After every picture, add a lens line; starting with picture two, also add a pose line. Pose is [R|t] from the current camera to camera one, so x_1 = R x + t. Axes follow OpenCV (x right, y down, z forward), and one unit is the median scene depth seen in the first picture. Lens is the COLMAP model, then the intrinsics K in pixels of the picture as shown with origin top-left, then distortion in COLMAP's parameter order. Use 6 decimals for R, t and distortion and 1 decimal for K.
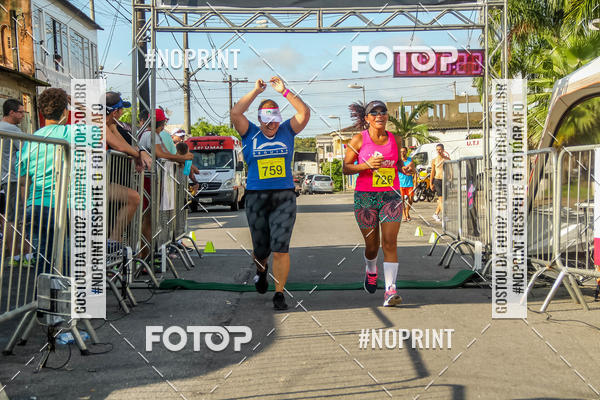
lens RADIAL K [[3130.9, 0, 240.3], [0, 3130.9, 220.6], [0, 0, 1]] dist [2.503696, 12.544120]
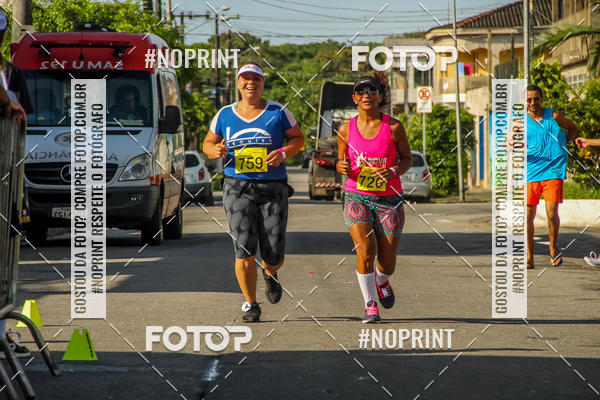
lens RADIAL K [[2815.3, 0, 278.0], [0, 2815.3, 198.1], [0, 0, 1]] dist [1.764657, 3.741115]
pose [[0.999500, 0.022566, 0.022140, 0.005225], [-0.022462, 0.999736, -0.004916, -0.007156], [-0.022245, 0.004416, 0.999743, 0.678201]]
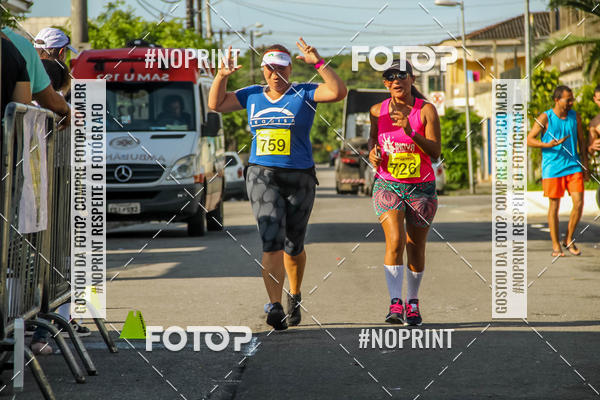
lens RADIAL K [[2815.3, 0, 278.0], [0, 2815.3, 198.1], [0, 0, 1]] dist [1.764657, 3.741115]
pose [[0.999780, 0.009650, 0.018635, 0.001766], [-0.009575, 0.999946, -0.004094, -0.006587], [-0.018673, 0.003915, 0.999818, 0.638679]]
